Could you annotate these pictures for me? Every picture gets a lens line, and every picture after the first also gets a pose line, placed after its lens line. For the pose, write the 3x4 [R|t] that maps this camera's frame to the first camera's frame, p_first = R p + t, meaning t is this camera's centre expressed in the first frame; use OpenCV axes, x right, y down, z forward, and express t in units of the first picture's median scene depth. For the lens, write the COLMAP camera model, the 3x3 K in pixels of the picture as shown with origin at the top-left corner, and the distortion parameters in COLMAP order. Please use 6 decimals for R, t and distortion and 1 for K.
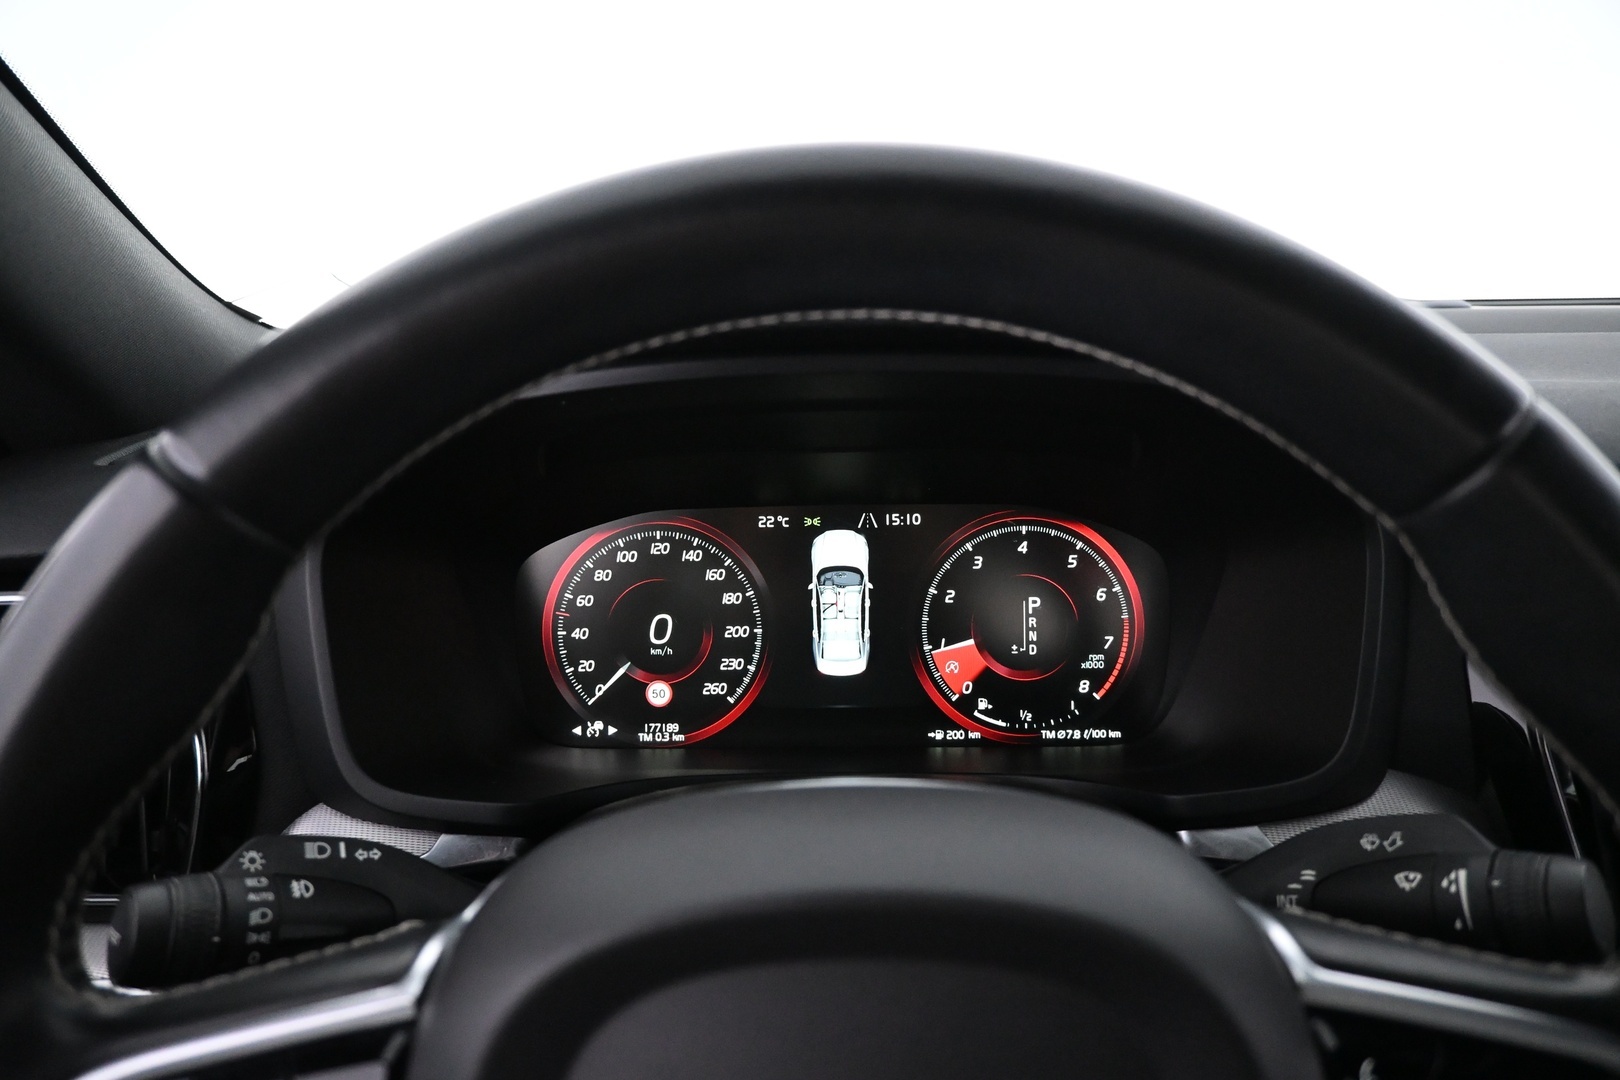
lens RADIAL K [[1102.4, 0, 810.6], [0, 1102.4, 540.3], [0, 0, 1]] dist [-0.014022, 0.011568]
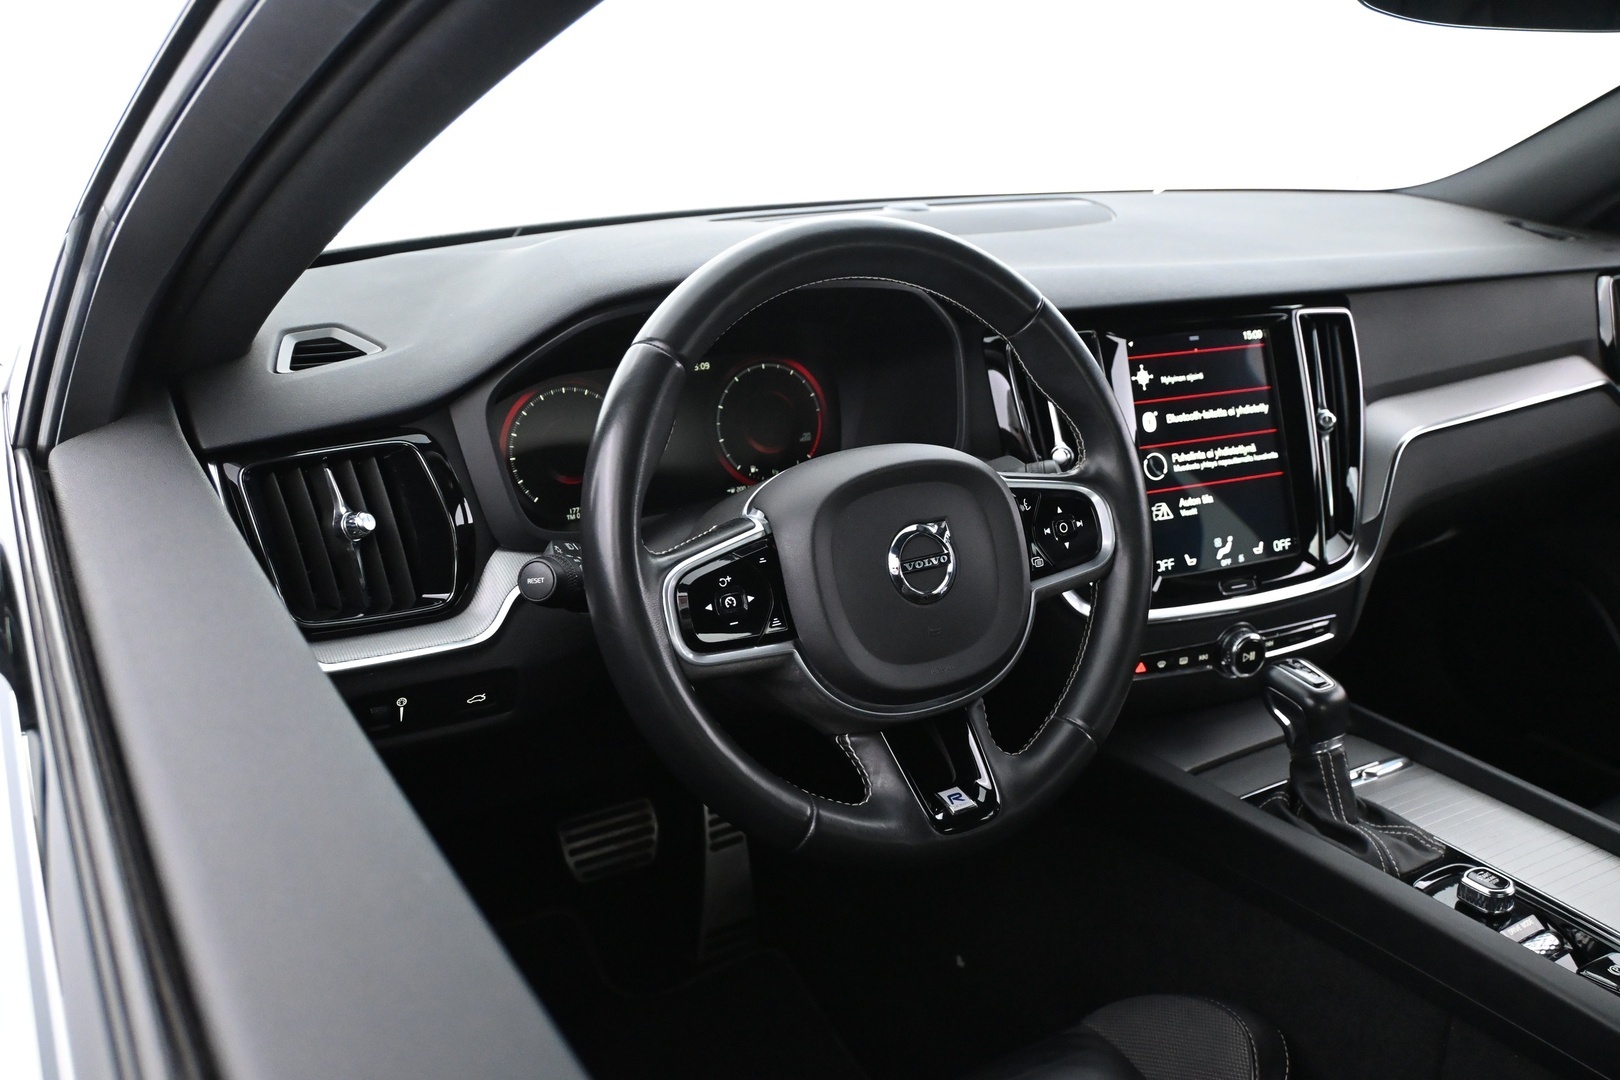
lens RADIAL K [[1404.6, 0, 821.8], [0, 1404.6, 540.8], [0, 0, 1]] dist [0.009810, -0.016380]
pose [[0.845694, -0.152418, 0.511439, -1.335239], [0.106993, 0.987314, 0.117319, 0.017621], [-0.522833, -0.044496, 0.851273, -1.400902]]
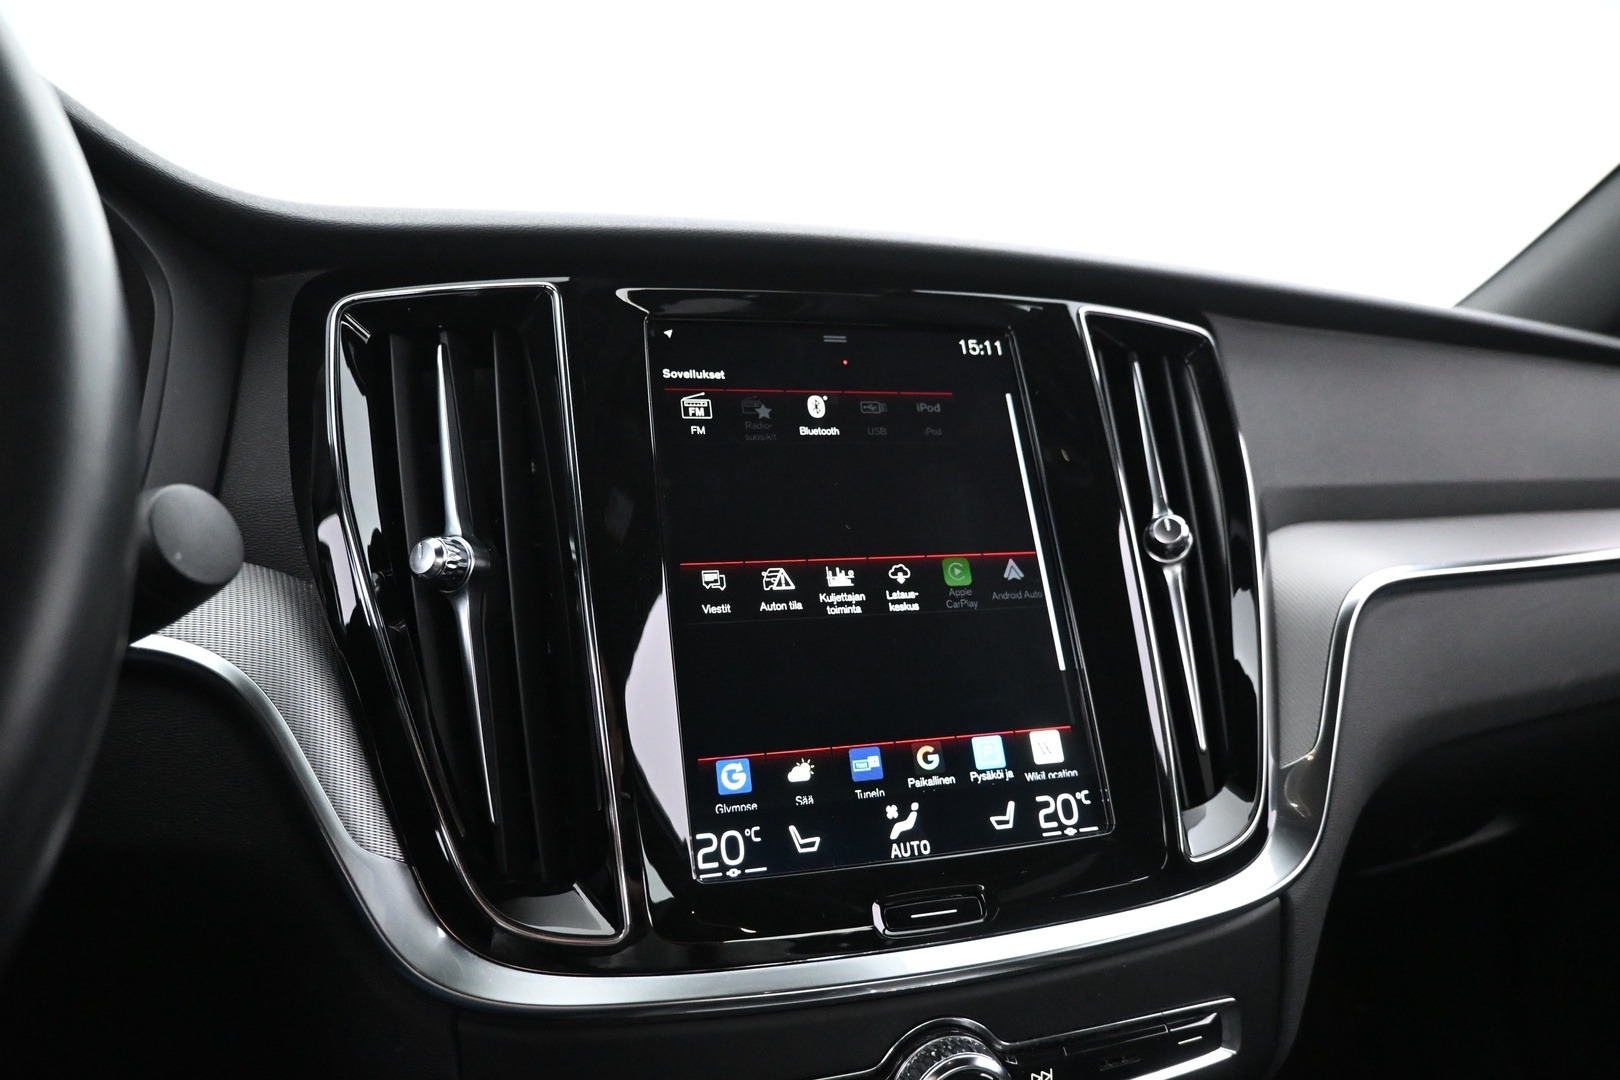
lens RADIAL K [[1102.4, 0, 806.2], [0, 1102.4, 534.9], [0, 0, 1]] dist [-0.014022, 0.011568]
pose [[0.902337, -0.006767, 0.430979, 0.656897], [0.100761, 0.975484, -0.195646, 0.469610], [-0.419089, 0.219965, 0.880897, 0.015024]]
